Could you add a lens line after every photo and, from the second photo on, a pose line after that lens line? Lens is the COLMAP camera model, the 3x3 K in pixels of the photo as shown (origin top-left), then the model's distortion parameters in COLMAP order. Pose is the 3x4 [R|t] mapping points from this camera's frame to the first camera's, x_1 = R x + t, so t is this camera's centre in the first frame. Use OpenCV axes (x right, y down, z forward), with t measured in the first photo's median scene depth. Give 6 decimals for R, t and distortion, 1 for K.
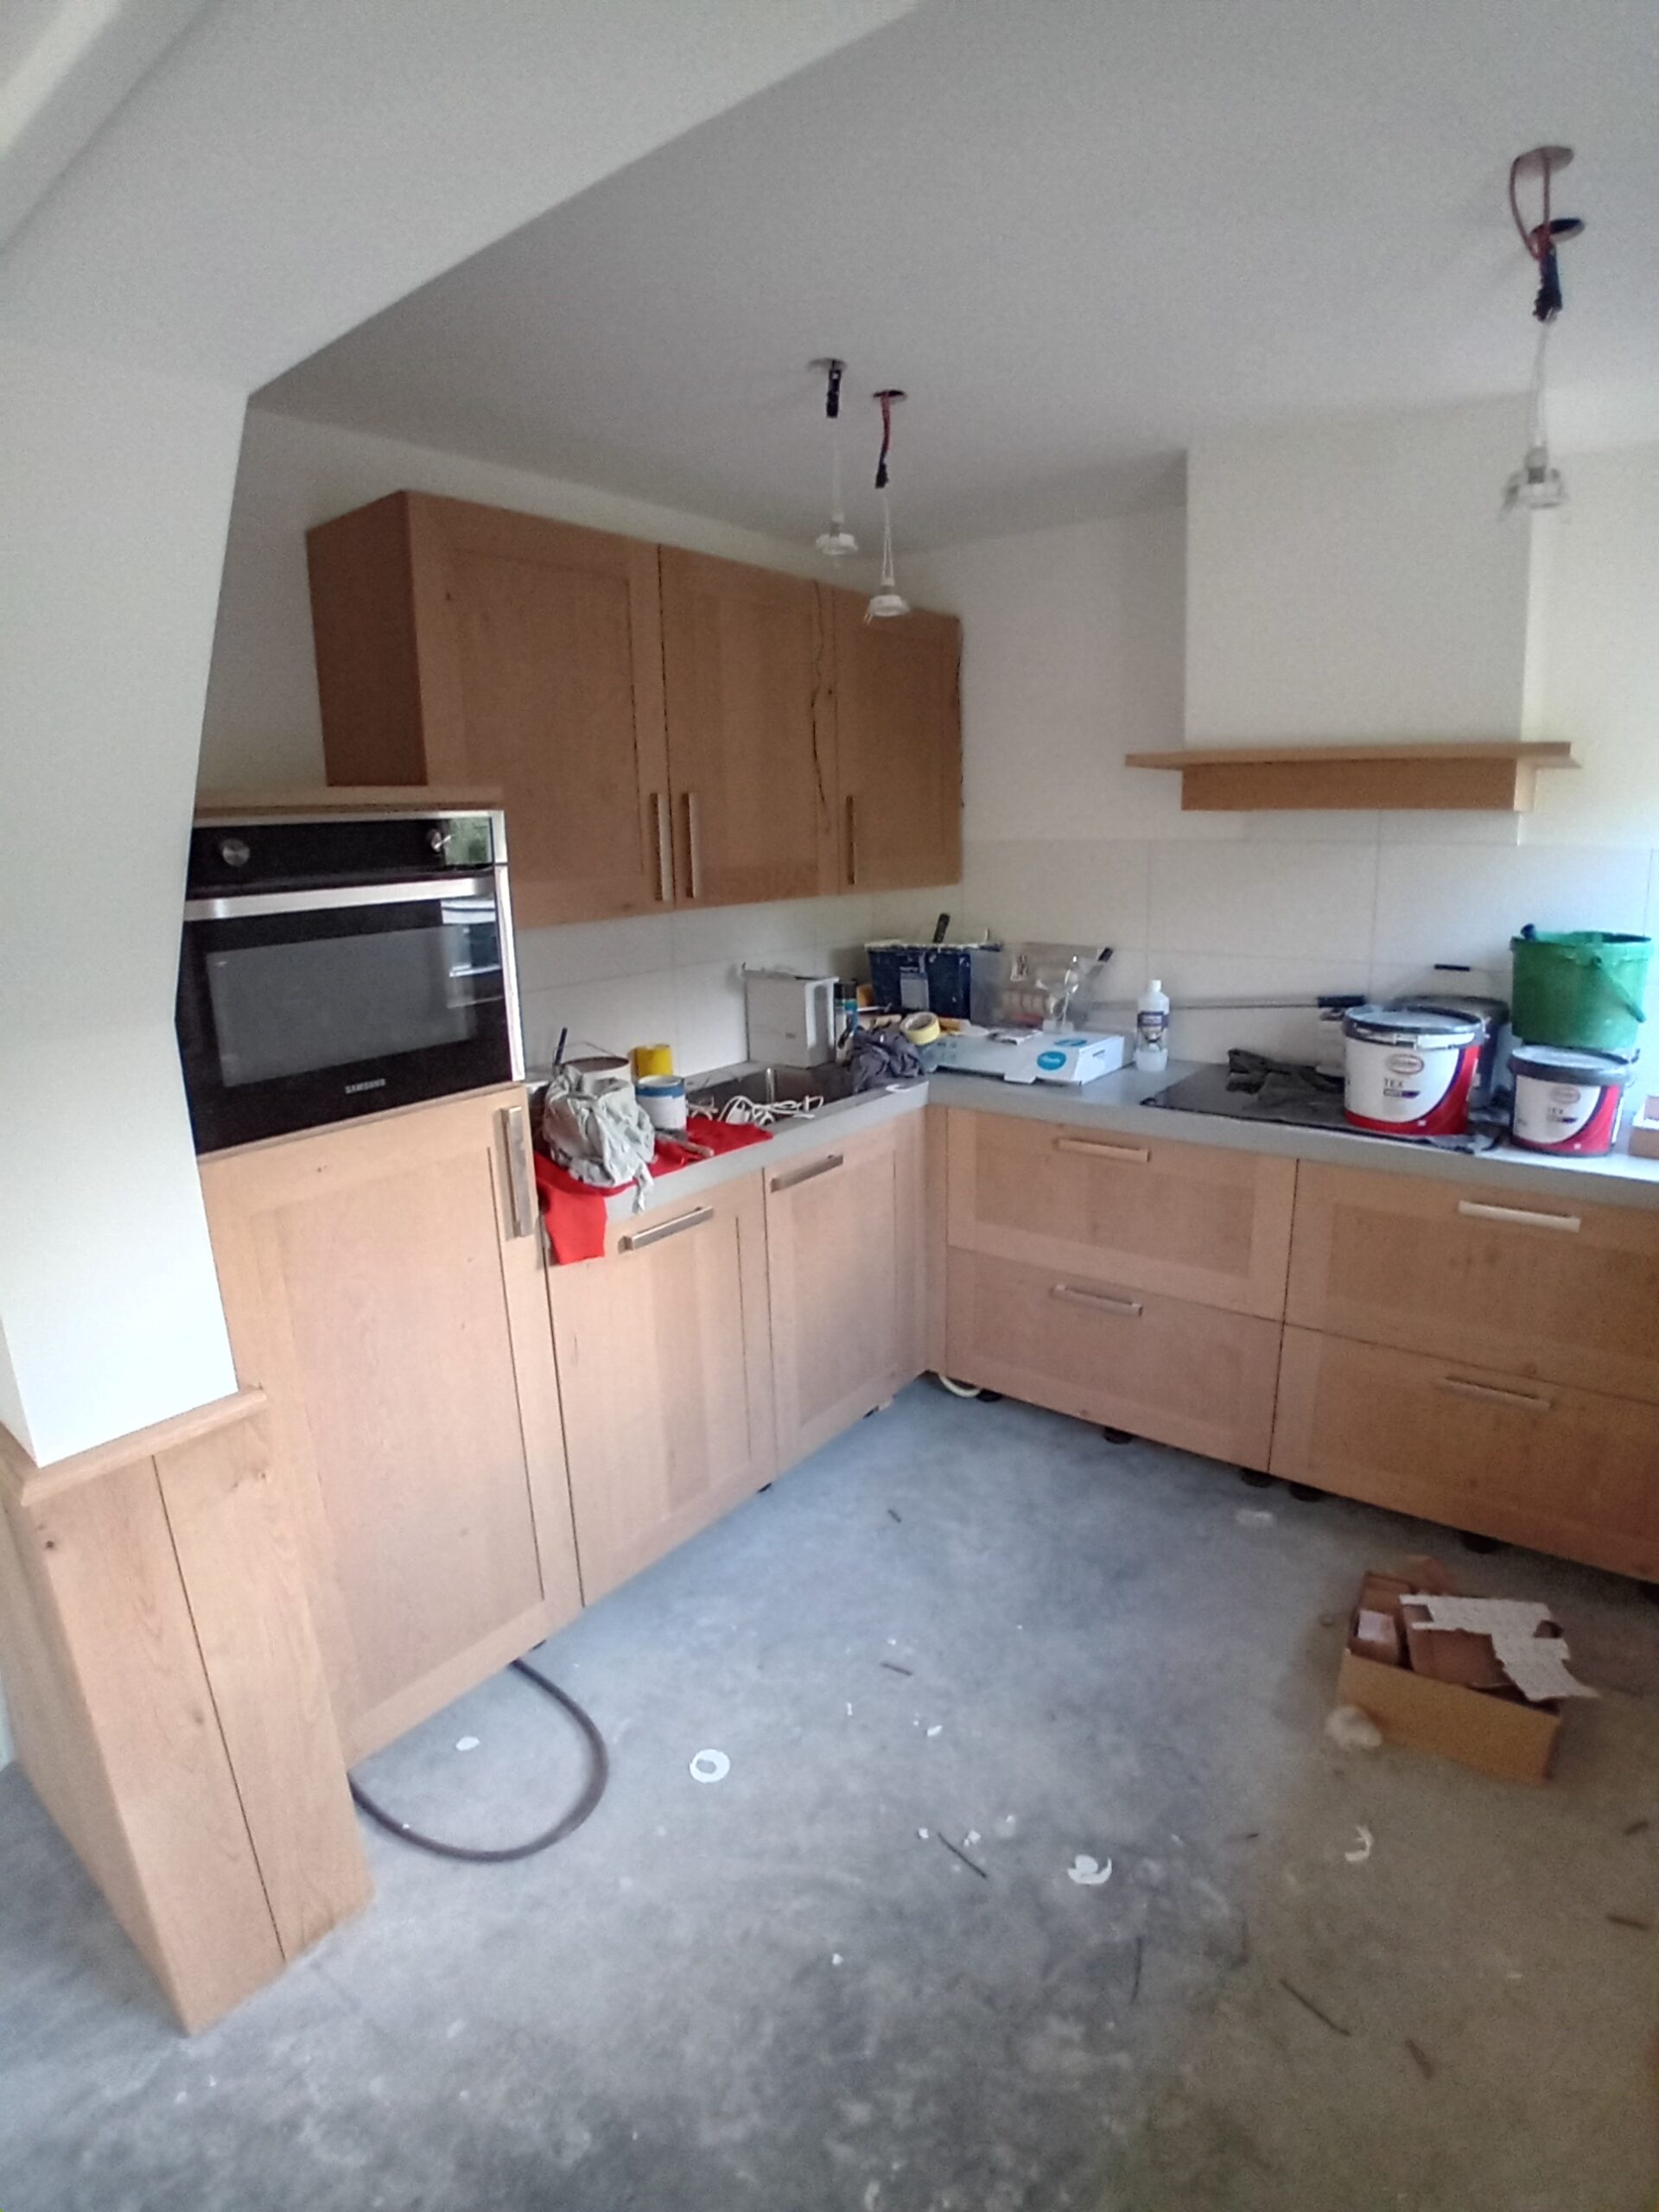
lens RADIAL K [[1111.9, 0, 829.5], [0, 1111.9, 1106.0], [0, 0, 1]] dist [-0.137321, 0.031626]
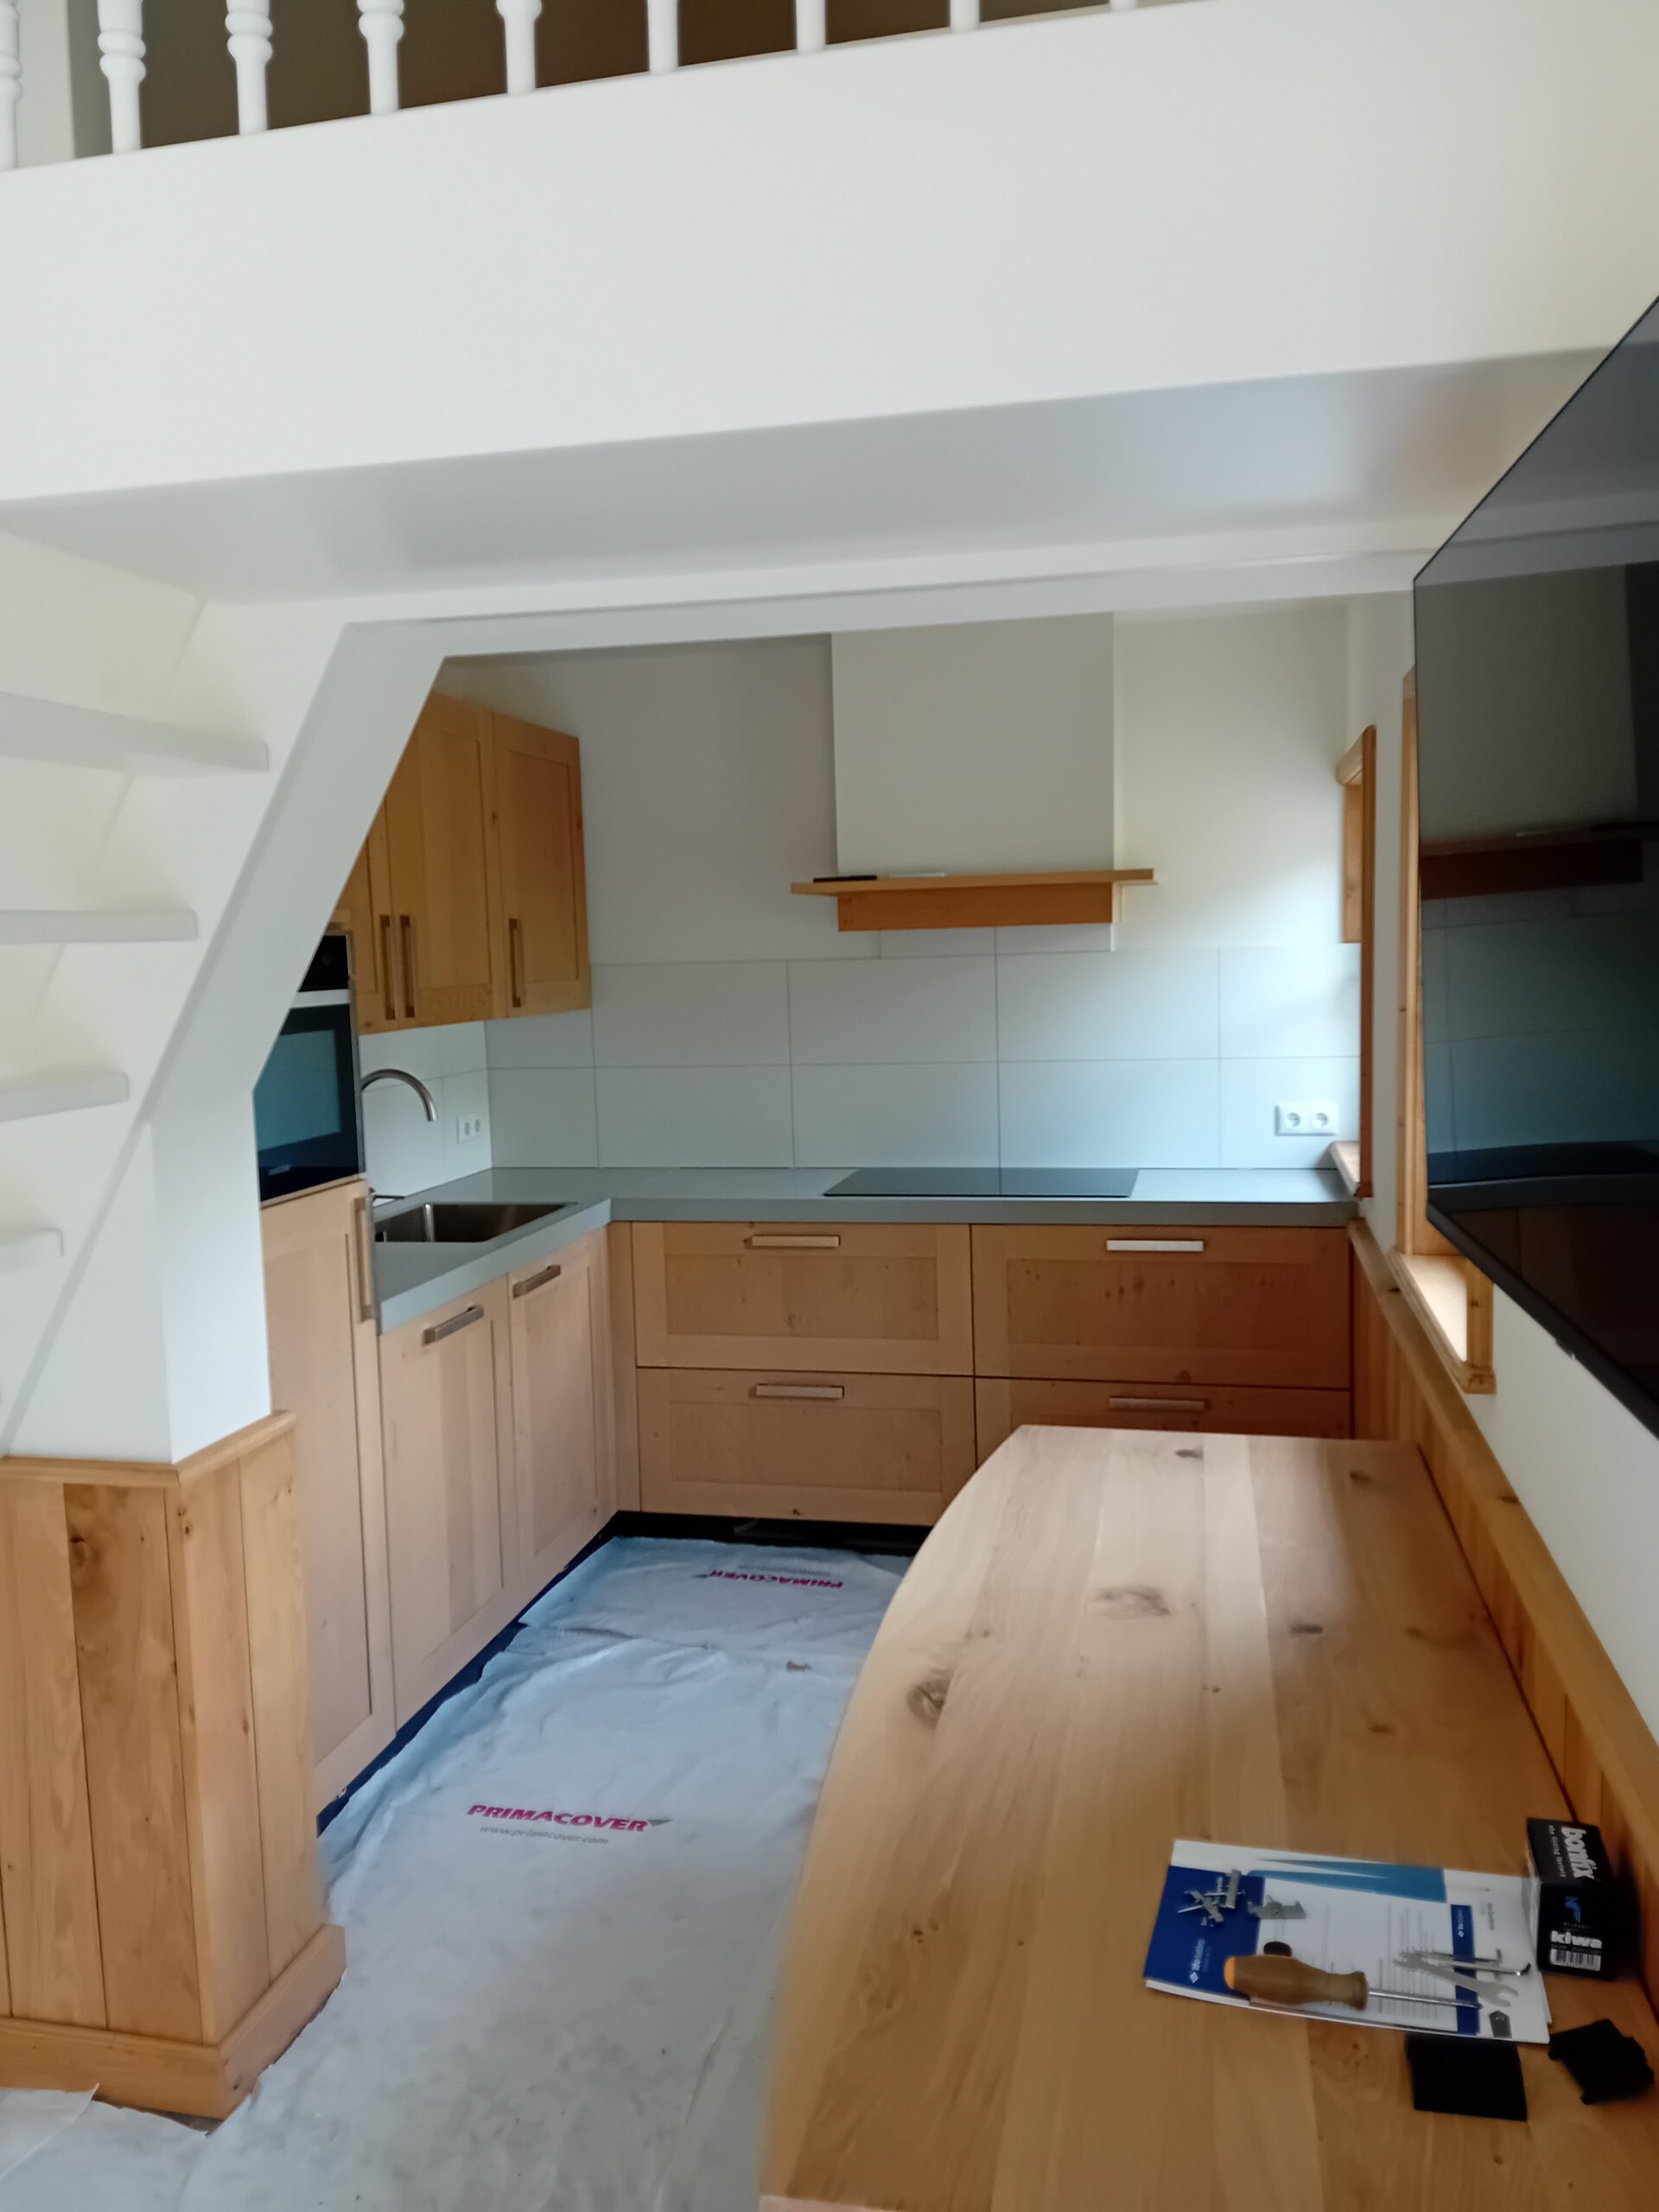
lens RADIAL K [[1674.3, 0, 829.5], [0, 1674.3, 1106.0], [0, 0, 1]] dist [0.010832, -0.059584]
pose [[0.906338, -0.040865, 0.420572, -0.722689], [0.105817, 0.985549, -0.132275, 0.232104], [-0.409089, 0.164389, 0.897565, -0.897612]]
